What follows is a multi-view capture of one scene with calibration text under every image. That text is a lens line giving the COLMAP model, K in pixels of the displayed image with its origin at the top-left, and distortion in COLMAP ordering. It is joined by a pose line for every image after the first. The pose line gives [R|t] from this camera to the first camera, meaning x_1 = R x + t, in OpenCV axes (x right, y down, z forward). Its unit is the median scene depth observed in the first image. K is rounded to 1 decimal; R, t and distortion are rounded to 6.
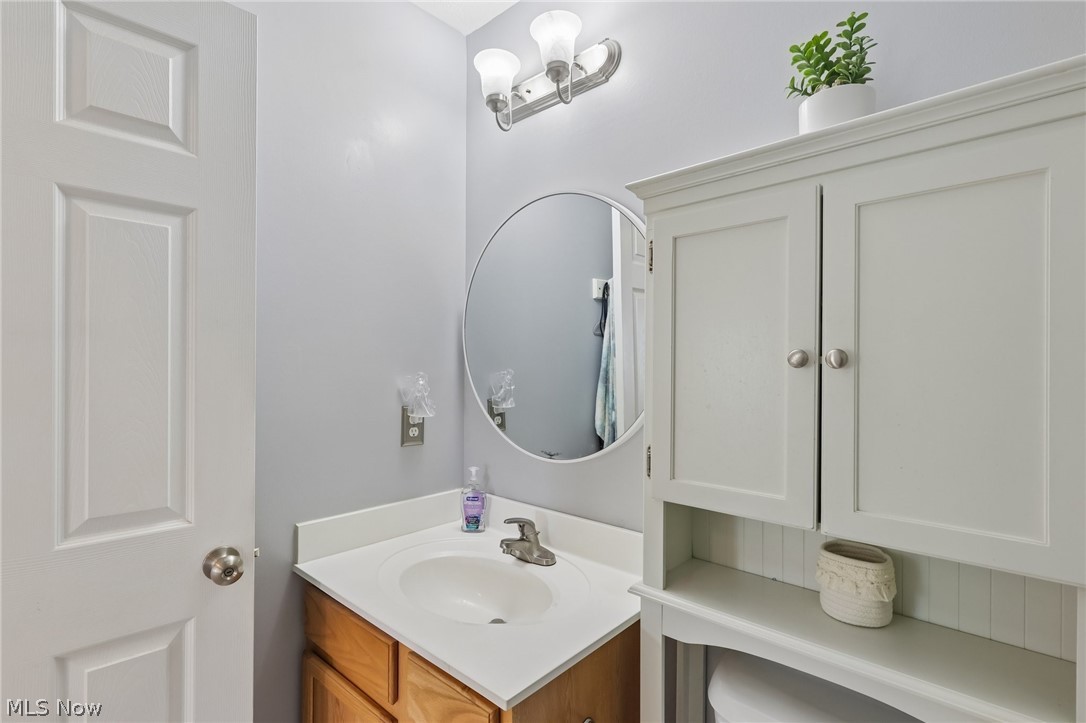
lens RADIAL K [[506.5, 0, 531.8], [0, 506.5, 367.5], [0, 0, 1]] dist [-0.002680, 0.002302]
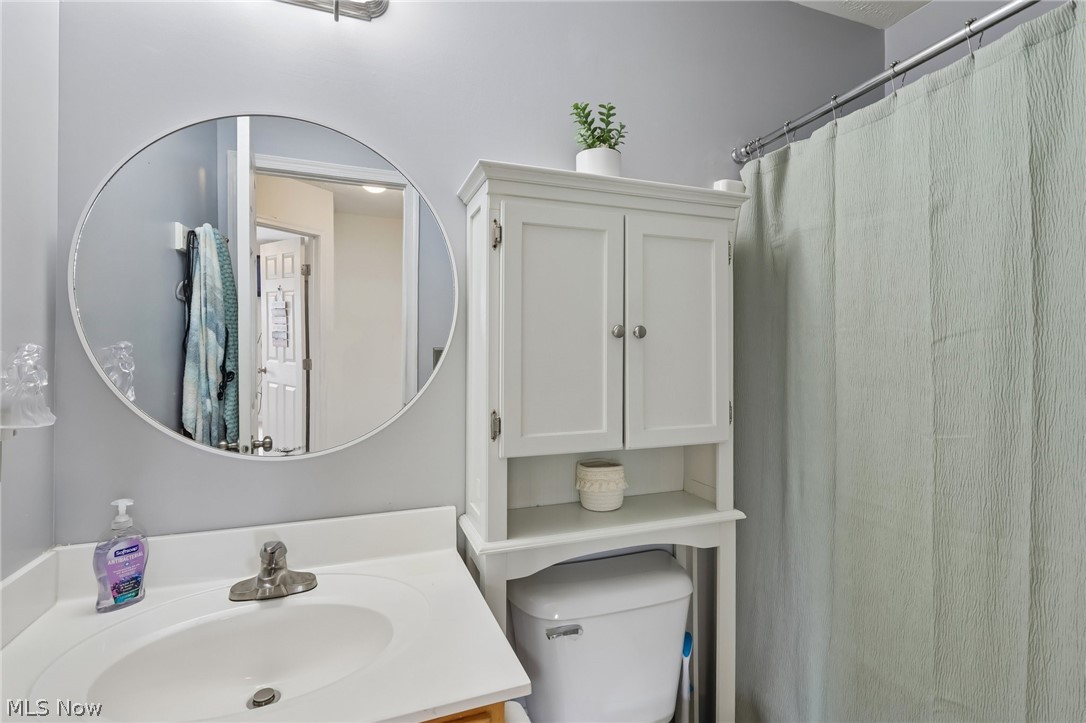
lens RADIAL K [[506.5, 0, 540.1], [0, 506.5, 346.3], [0, 0, 1]] dist [-0.002680, 0.002302]
pose [[0.456729, 0.006307, 0.889584, -0.676285], [0.003395, 0.999955, -0.008833, 0.029157], [-0.889600, 0.007055, 0.456687, 0.424566]]
